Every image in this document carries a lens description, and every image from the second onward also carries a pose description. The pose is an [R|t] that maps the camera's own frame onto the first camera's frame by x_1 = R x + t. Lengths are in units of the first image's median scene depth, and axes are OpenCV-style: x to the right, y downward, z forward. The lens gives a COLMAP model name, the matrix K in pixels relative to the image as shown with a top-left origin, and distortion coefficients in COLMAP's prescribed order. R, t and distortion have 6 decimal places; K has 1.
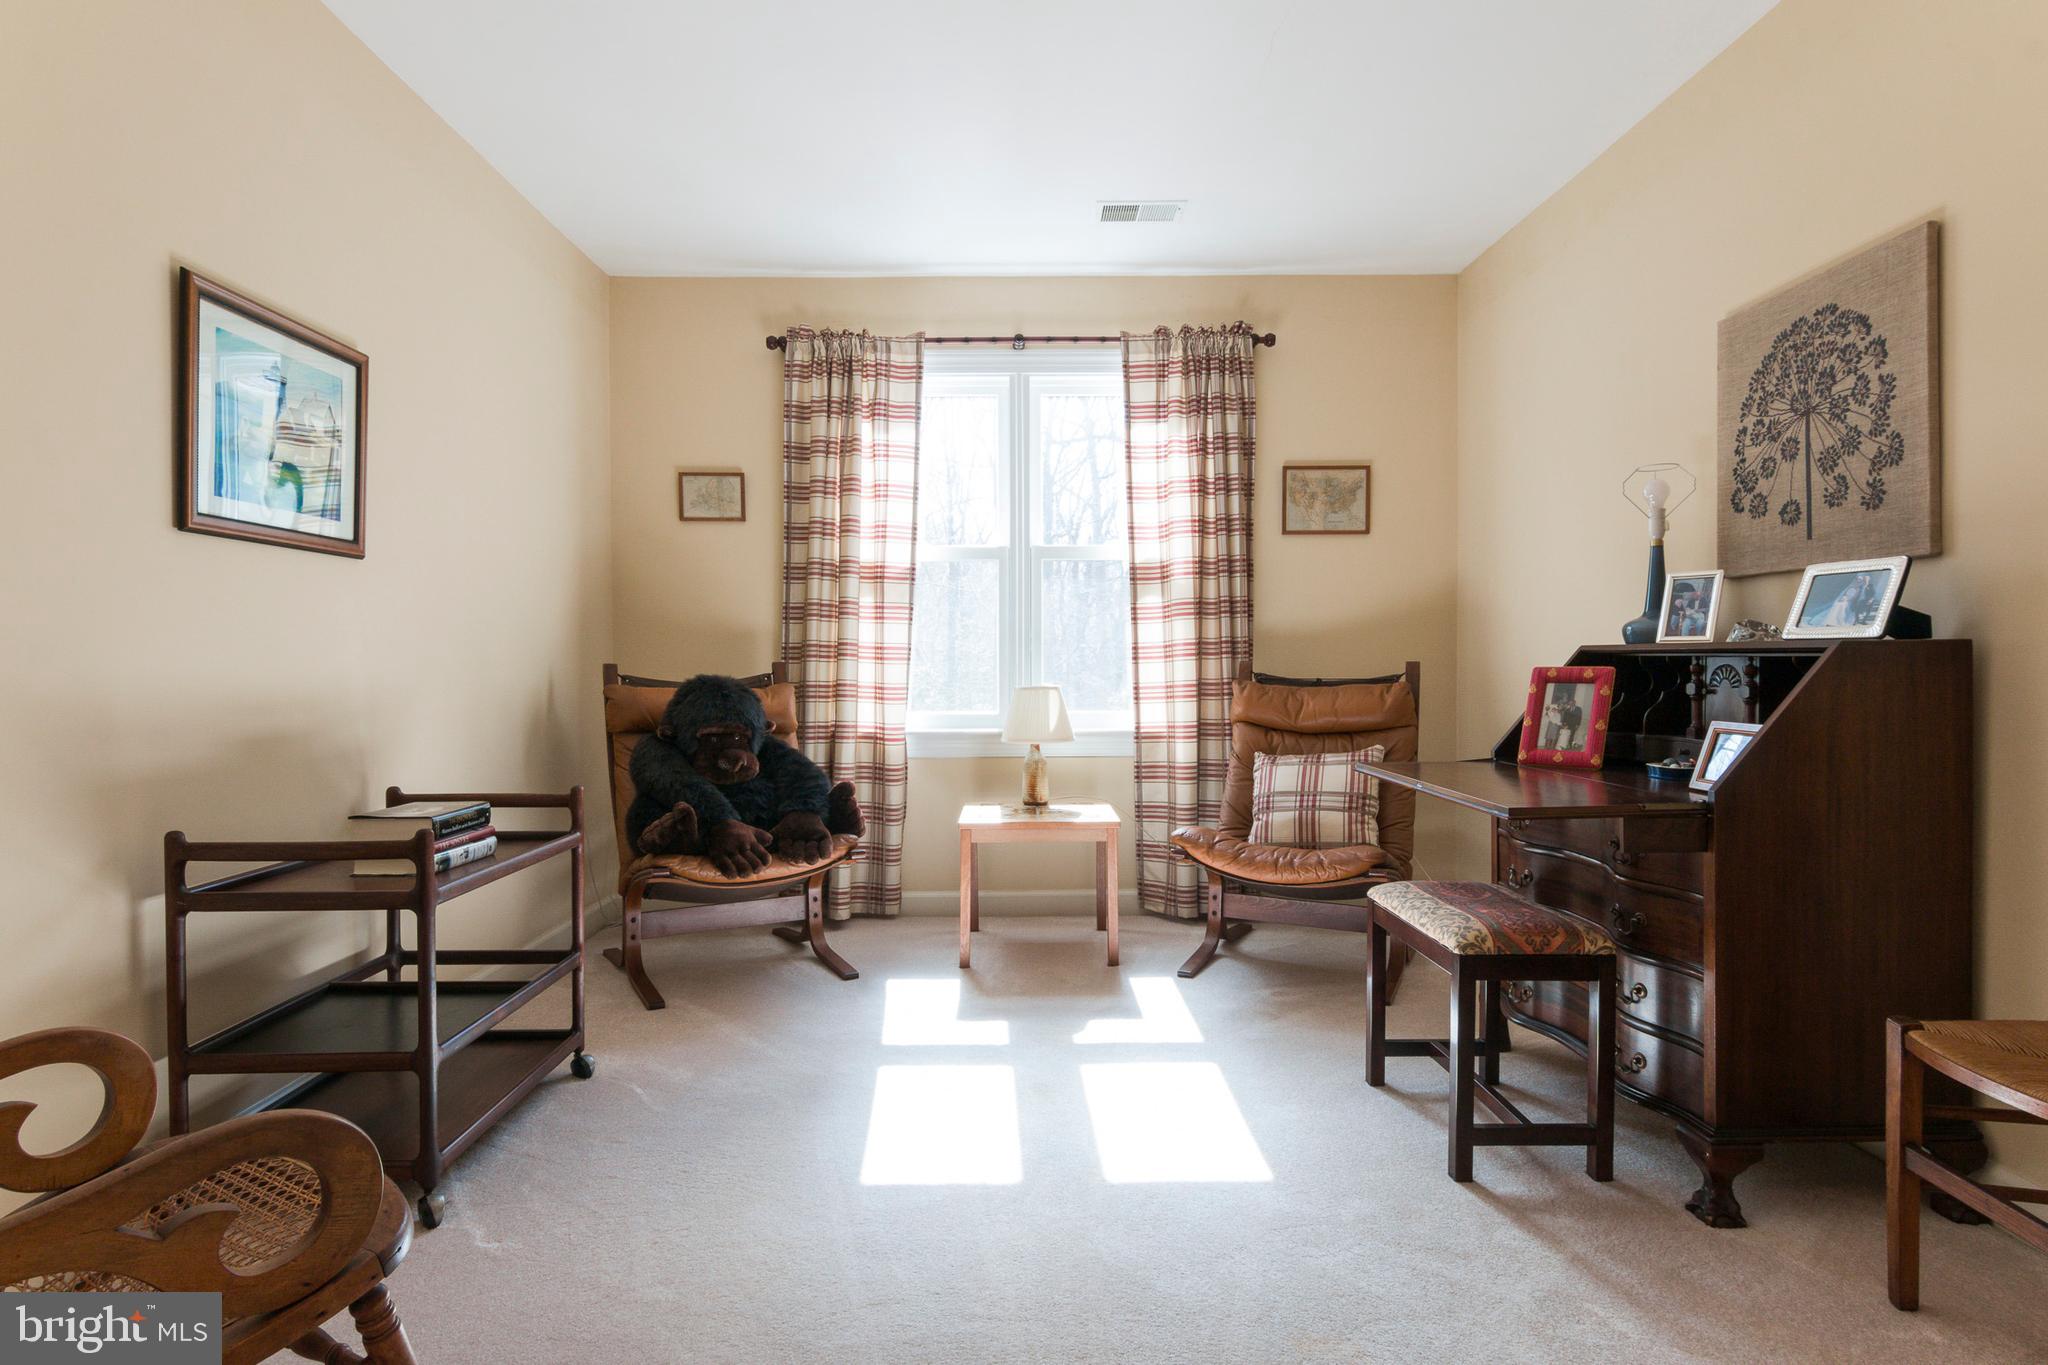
lens RADIAL K [[1173.2, 0, 1024.0], [0, 1173.2, 682.5], [0, 0, 1]] dist [0.003673, 0.000544]
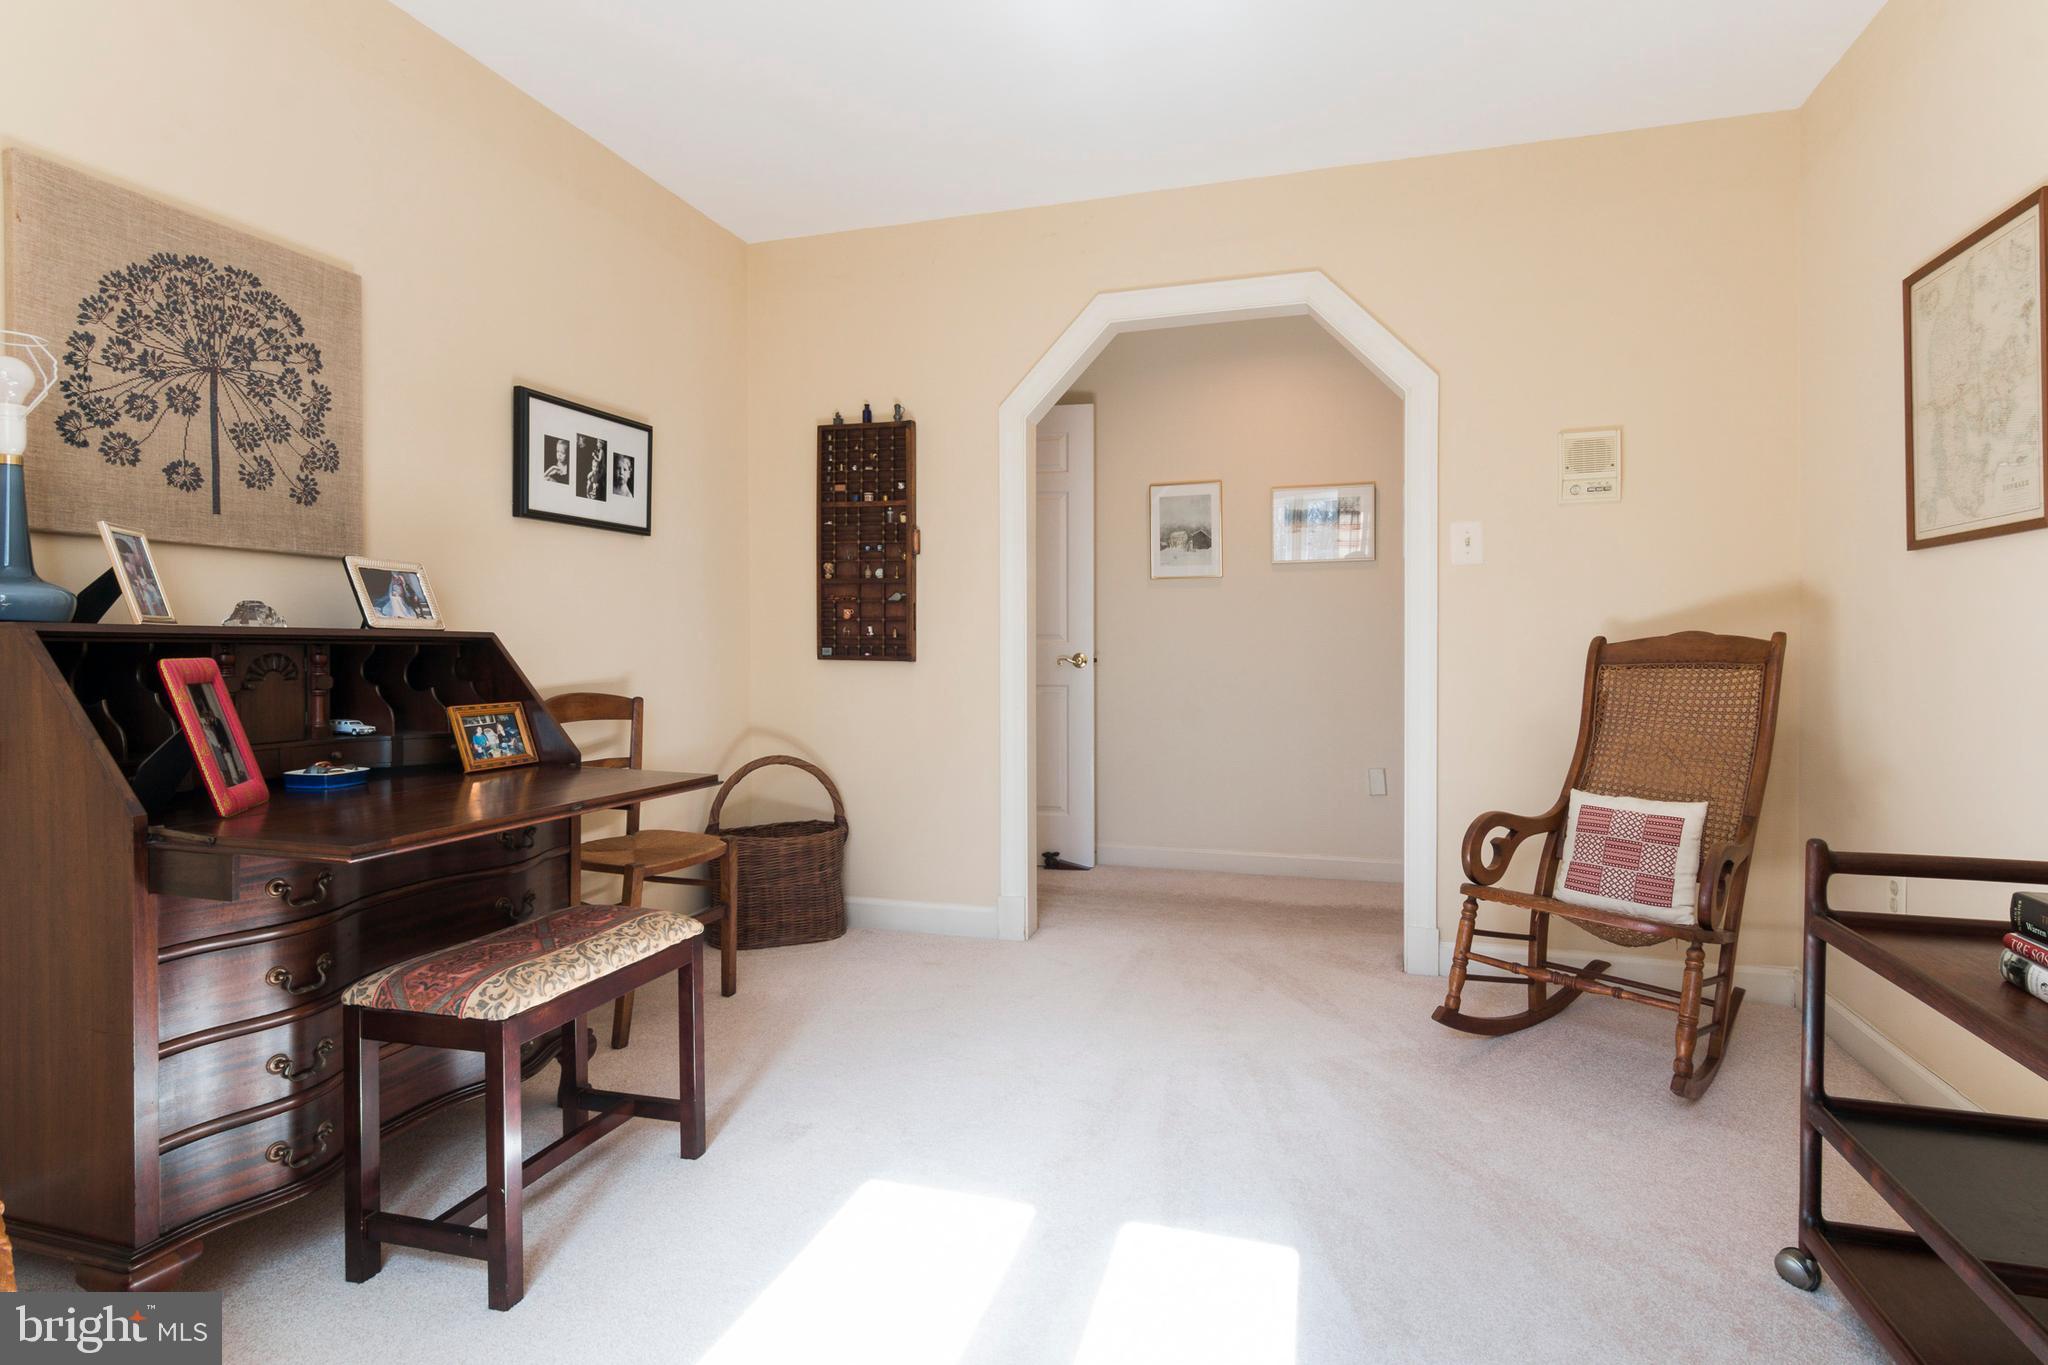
lens RADIAL K [[1032.6, 0, 1025.9], [0, 1032.6, 661.2], [0, 0, 1]] dist [-0.001029, -0.000683]
pose [[-0.952210, 0.000742, 0.305443, -0.160534], [0.010730, 0.999461, 0.031020, -0.027710], [-0.305255, 0.032814, -0.951705, 1.581549]]
